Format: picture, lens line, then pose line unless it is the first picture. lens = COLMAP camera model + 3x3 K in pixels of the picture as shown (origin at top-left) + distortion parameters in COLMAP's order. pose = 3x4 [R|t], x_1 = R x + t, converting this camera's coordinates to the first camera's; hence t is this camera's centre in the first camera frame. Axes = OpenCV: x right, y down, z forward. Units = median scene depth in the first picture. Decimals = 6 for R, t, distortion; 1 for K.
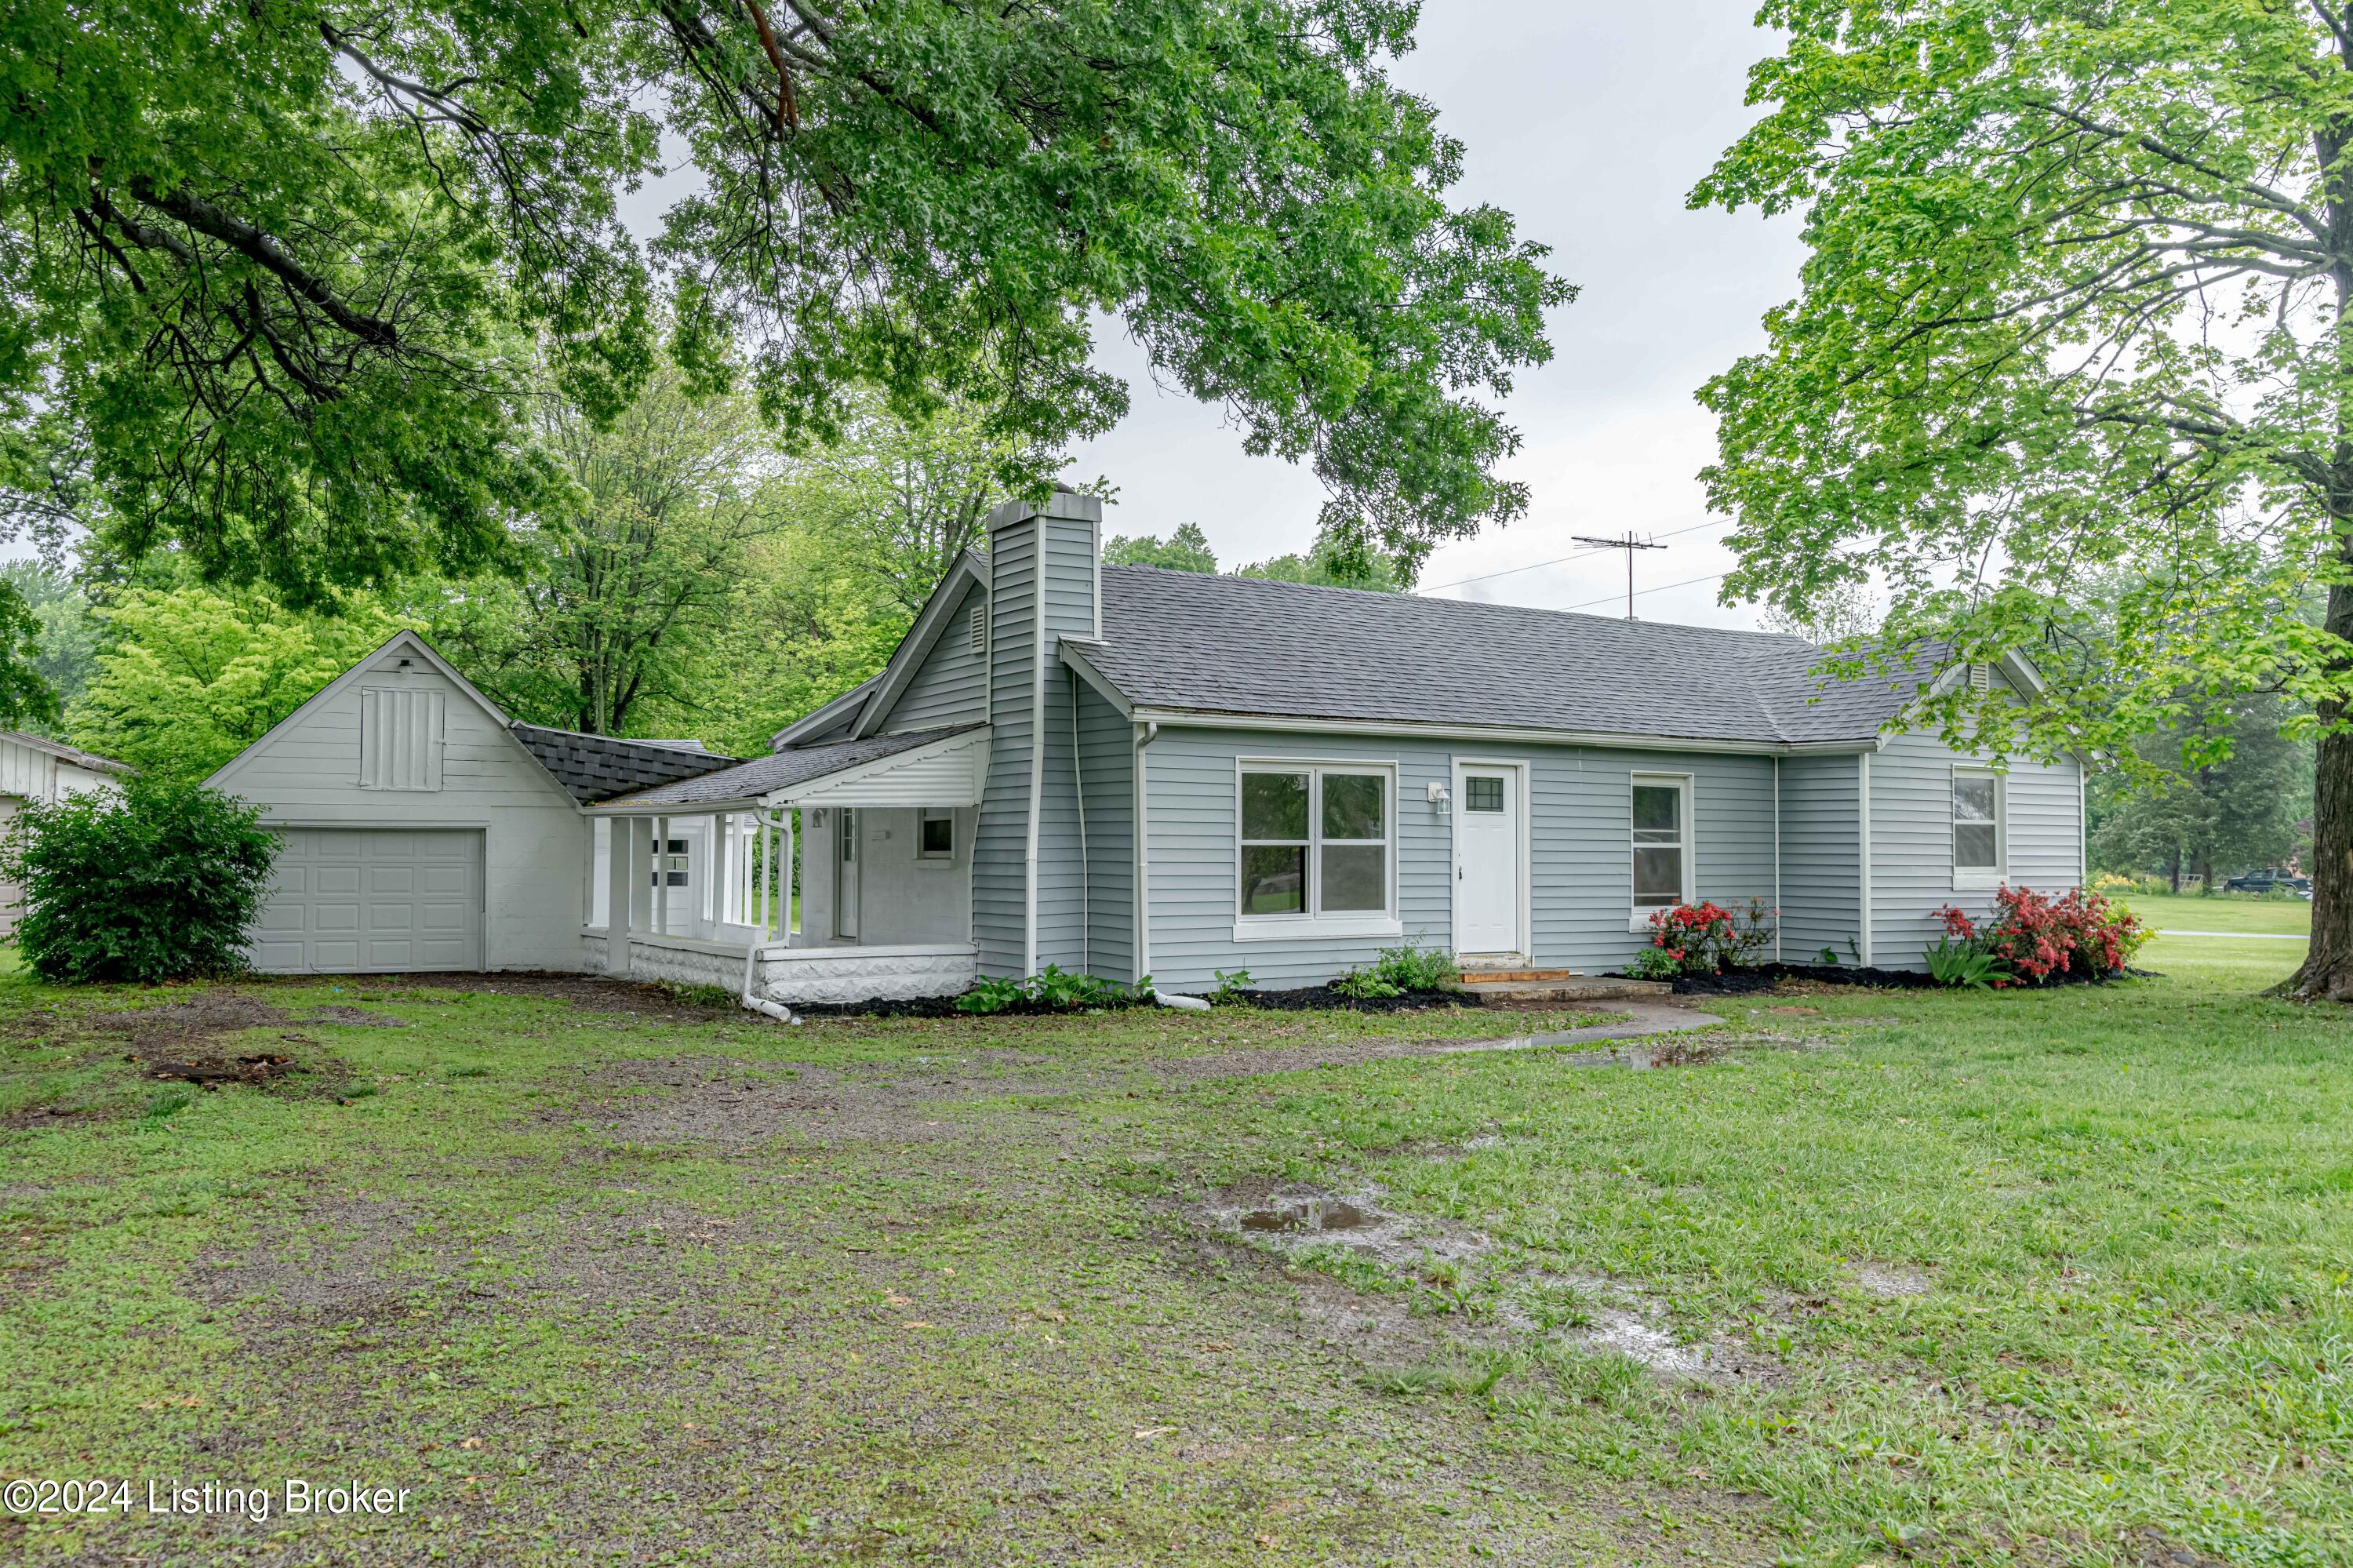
lens RADIAL K [[1826.0, 0, 1171.2], [0, 1826.0, 782.3], [0, 0, 1]] dist [0.009866, 0.001443]
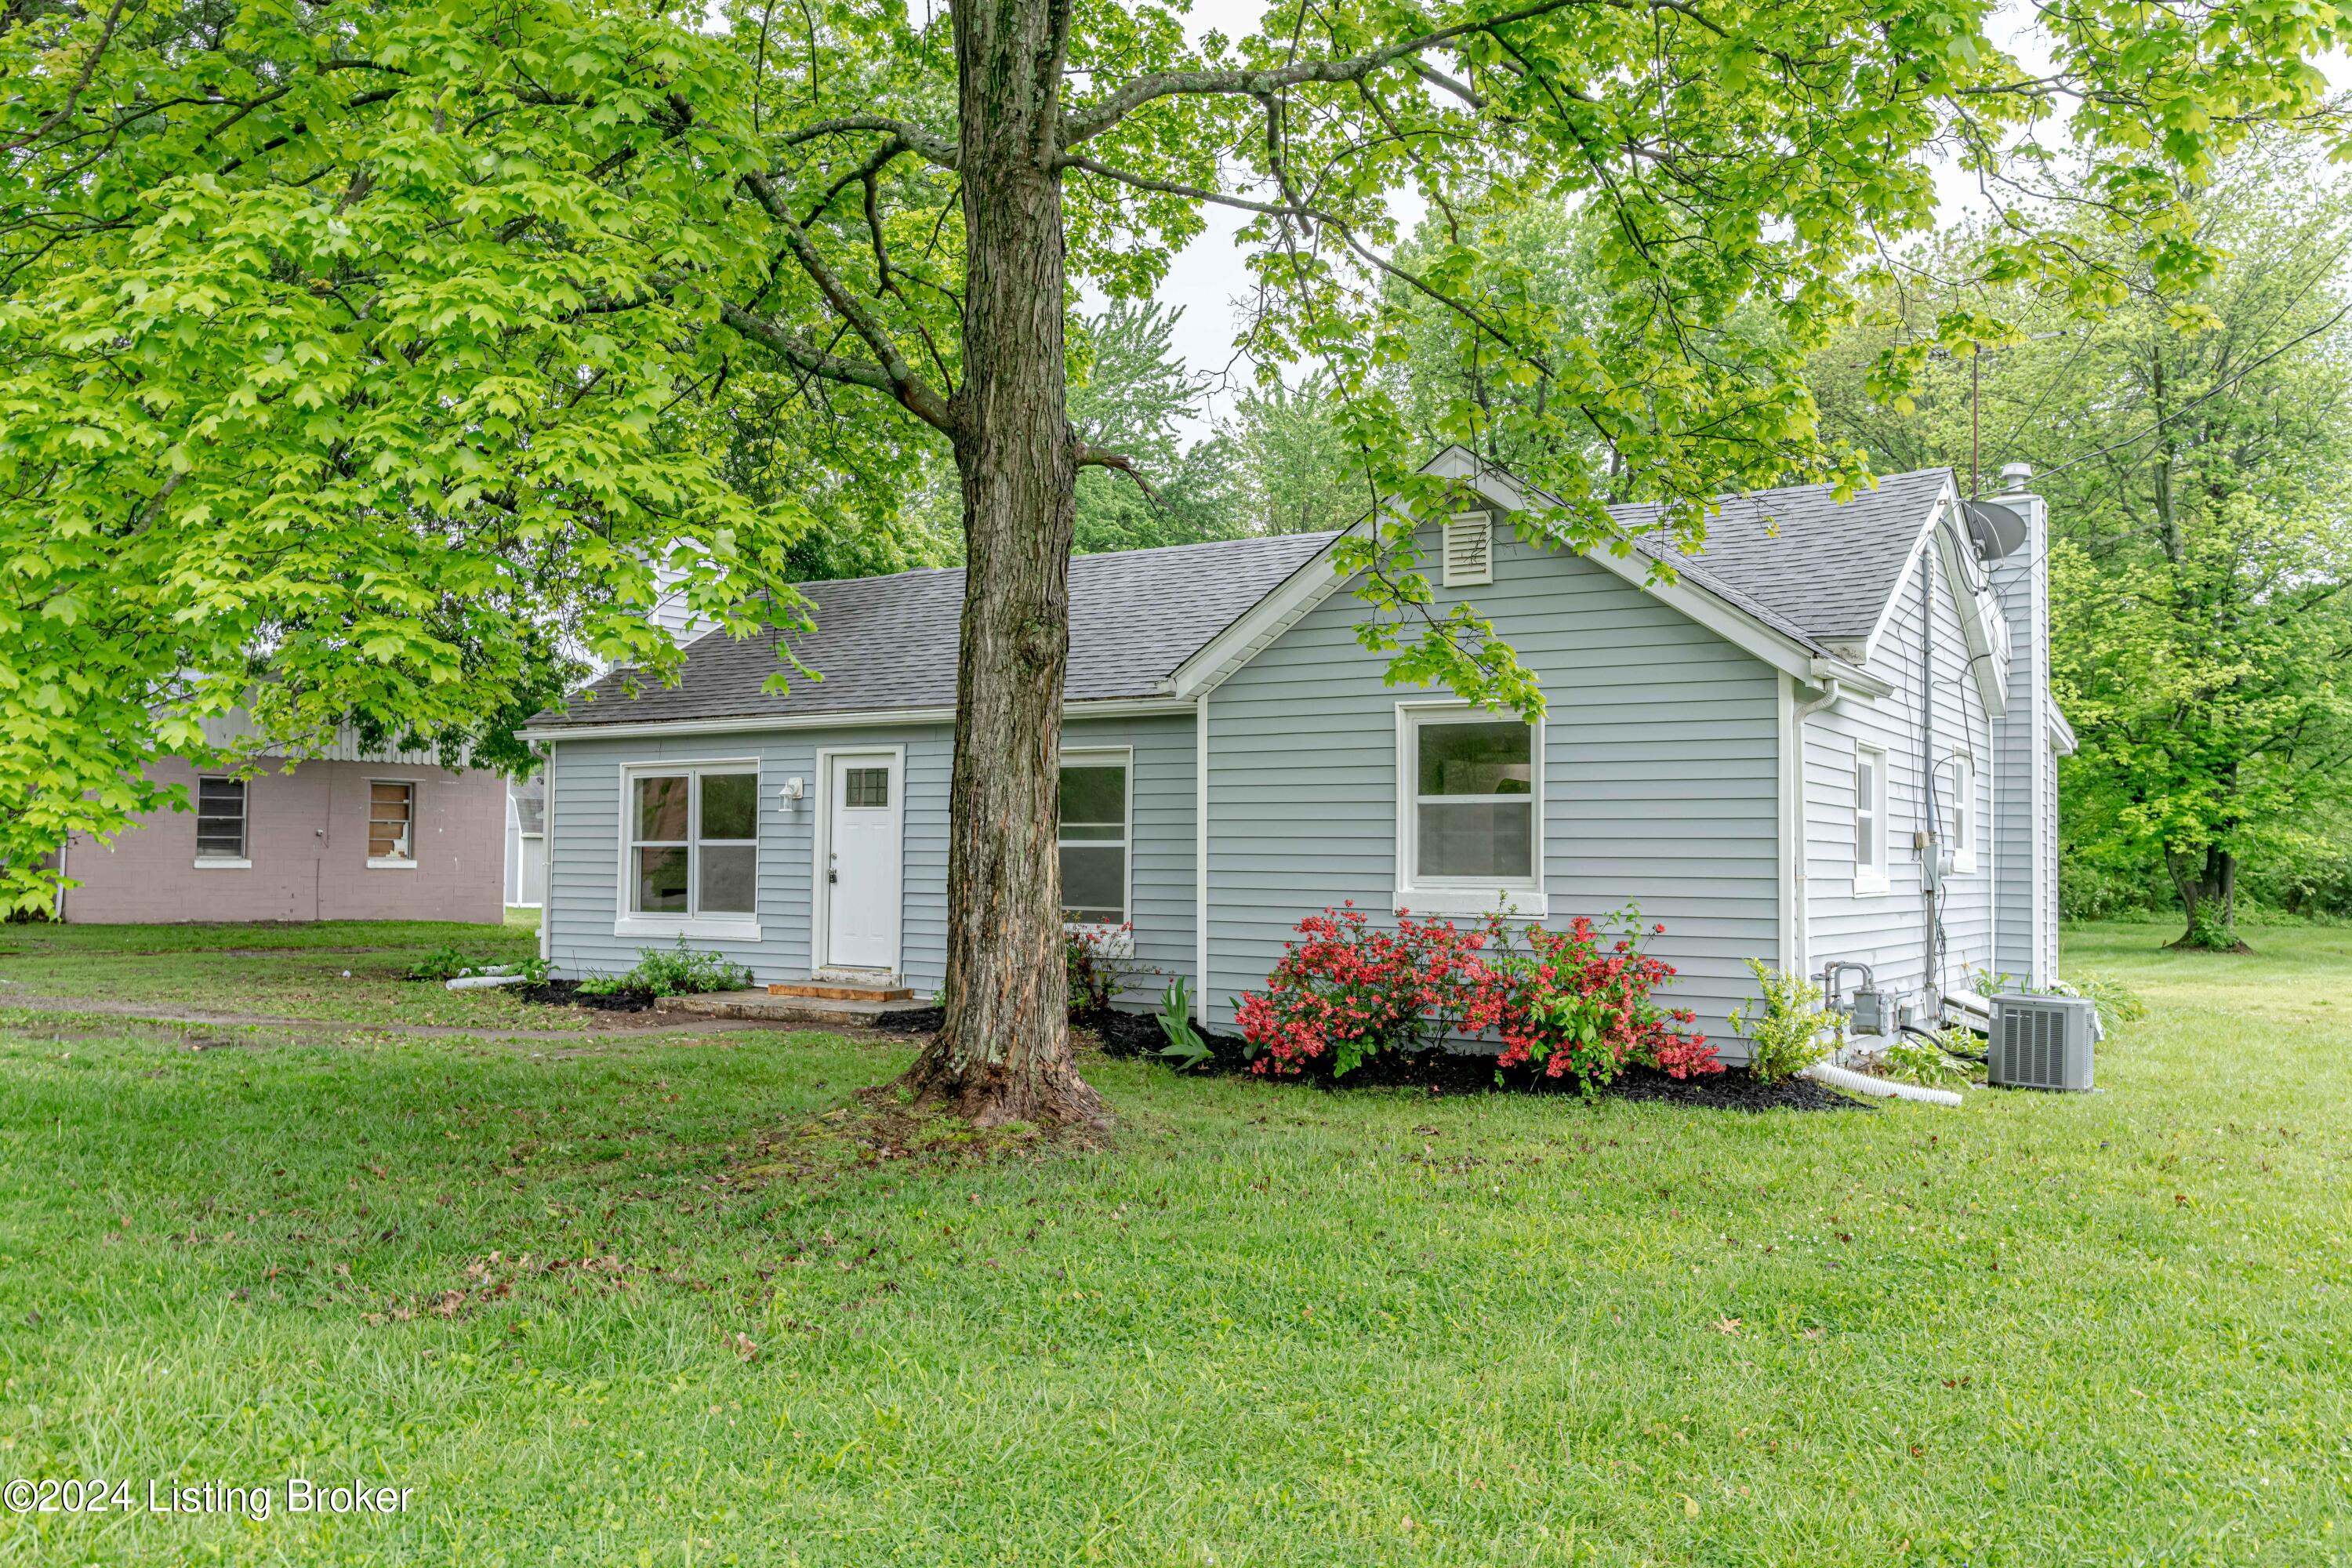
lens RADIAL K [[1831.6, 0, 1187.3], [0, 1831.6, 789.6], [0, 0, 1]] dist [0.006512, 0.000490]
pose [[0.451199, -0.036458, -0.891679, 1.035306], [0.032433, 0.999175, -0.024442, 0.034376], [0.891834, -0.017891, 0.452009, 0.742213]]
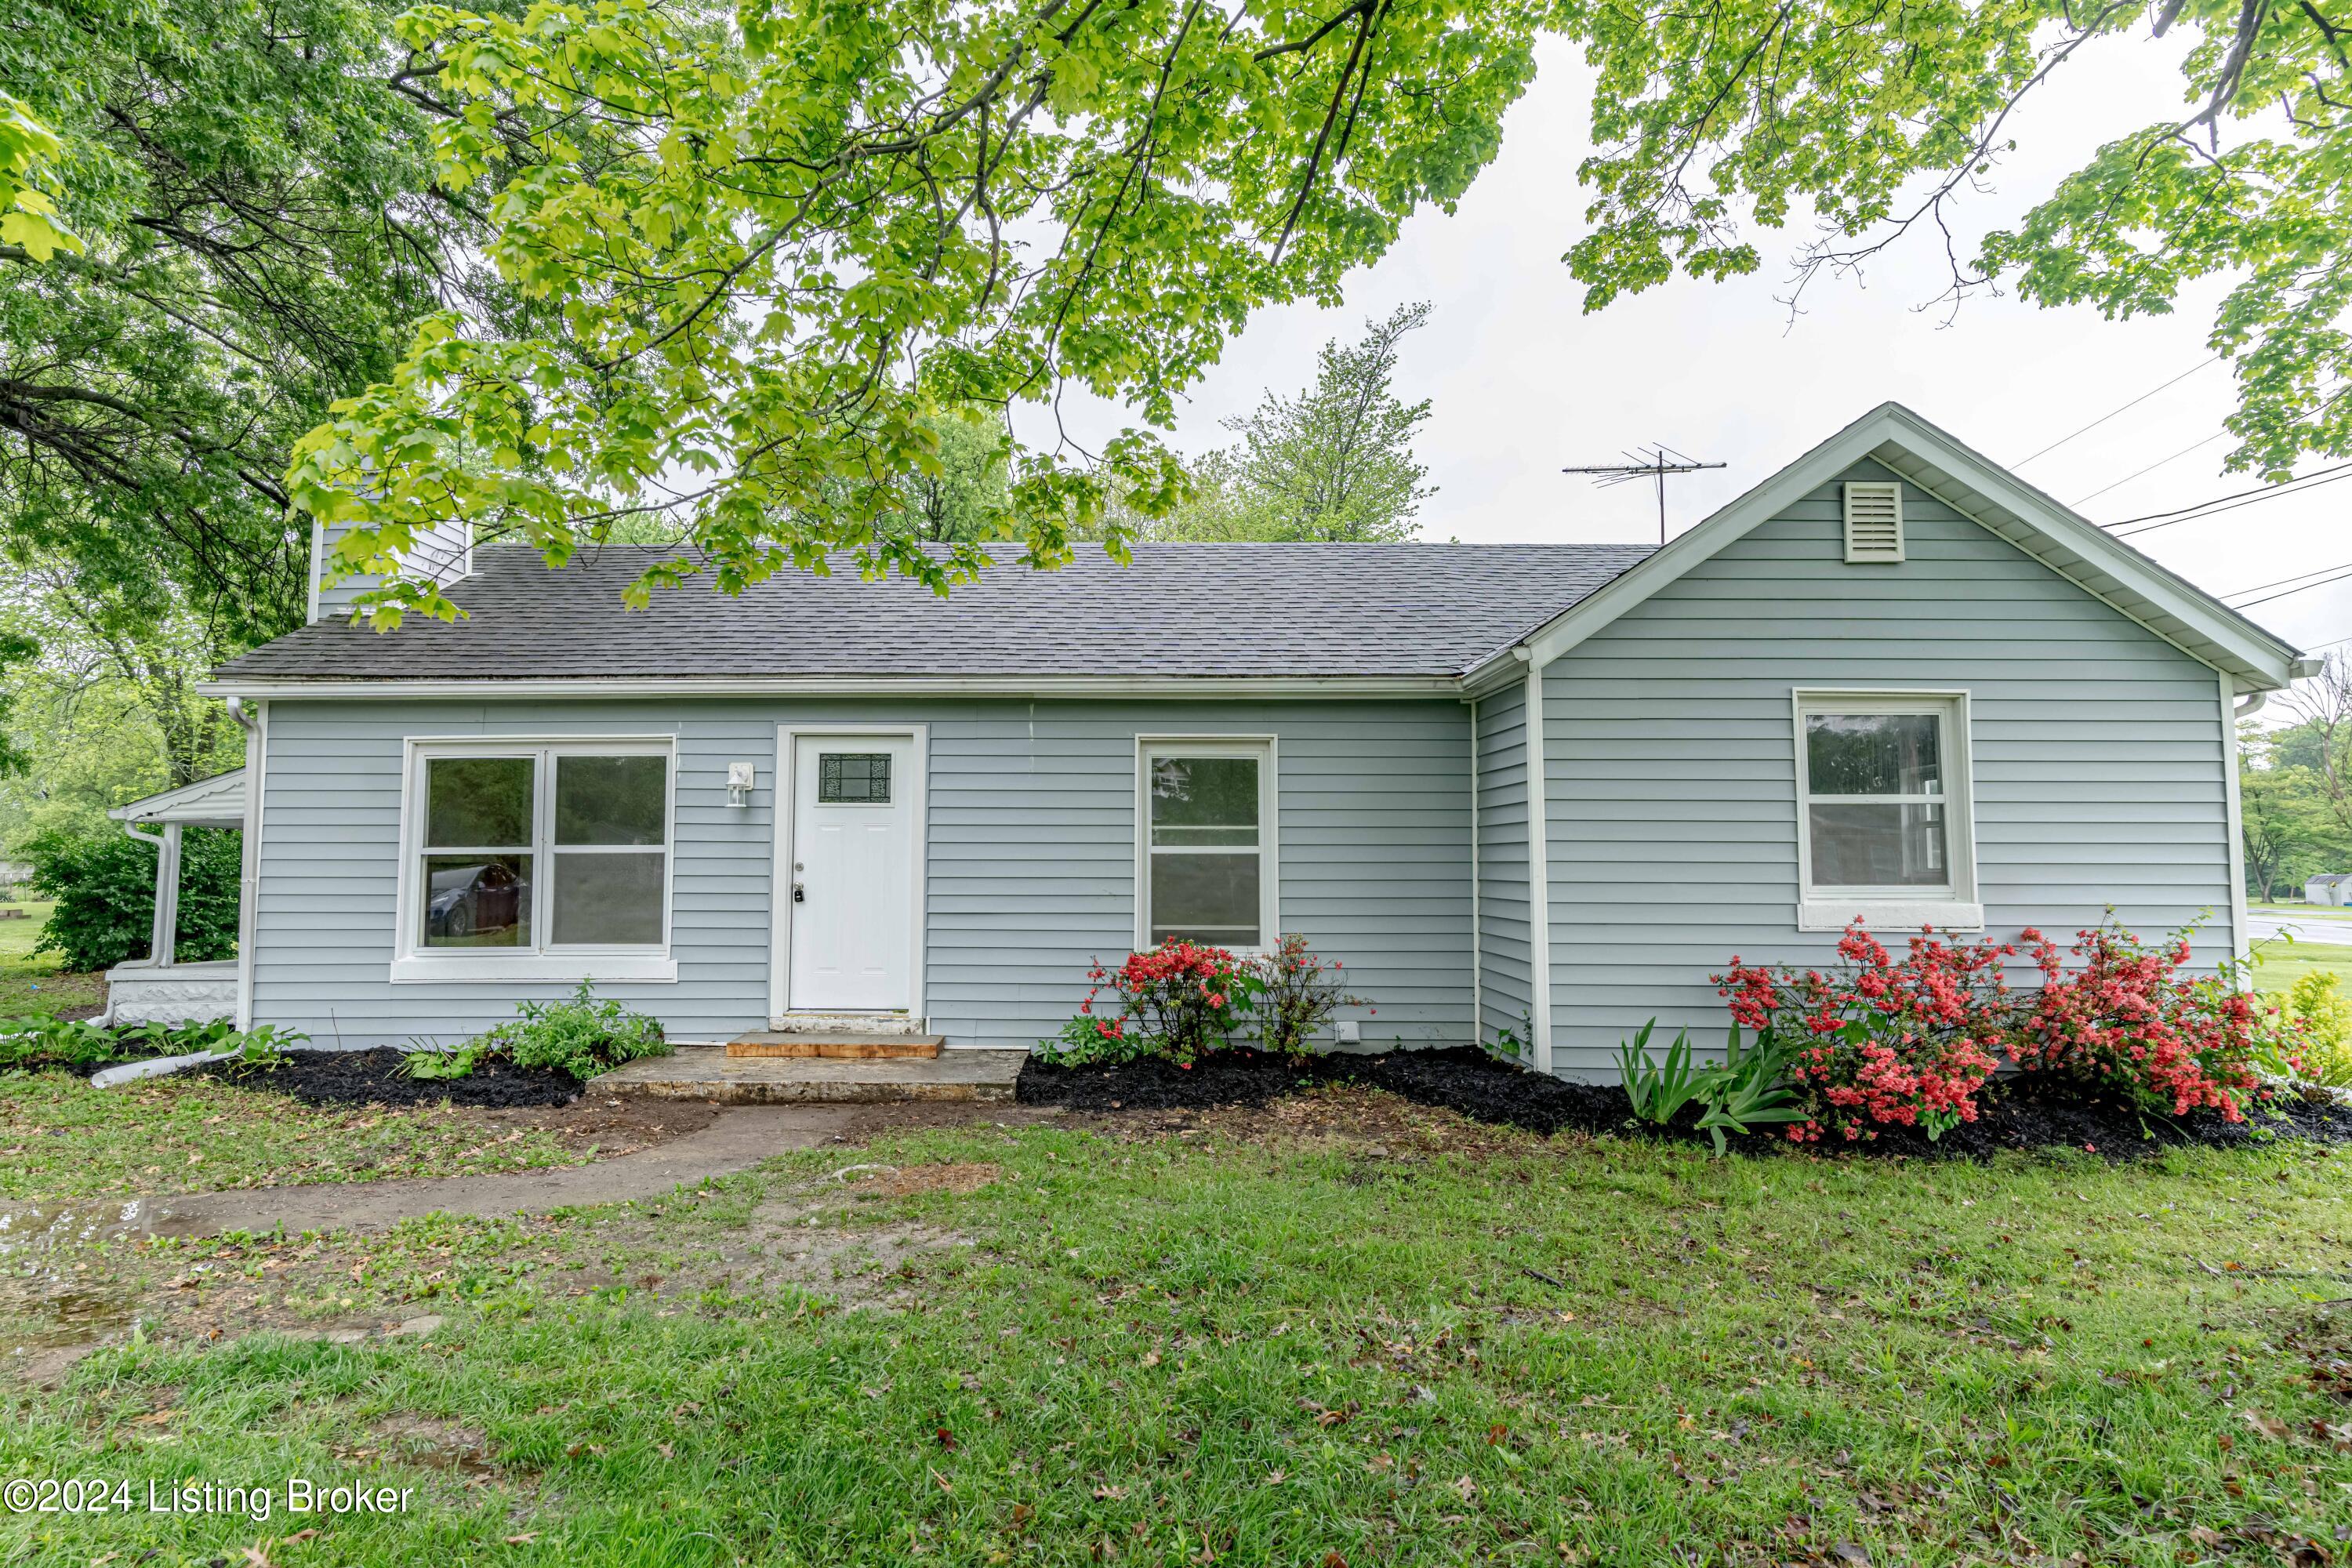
lens RADIAL K [[1215.1, 0, 1175.3], [0, 1215.1, 792.4], [0, 0, 1]] dist [0.007540, 0.000111]
pose [[0.850350, -0.038147, -0.524833, 0.515930], [0.024773, 0.999165, -0.032485, 0.029895], [0.525634, 0.014622, 0.850585, 0.678831]]
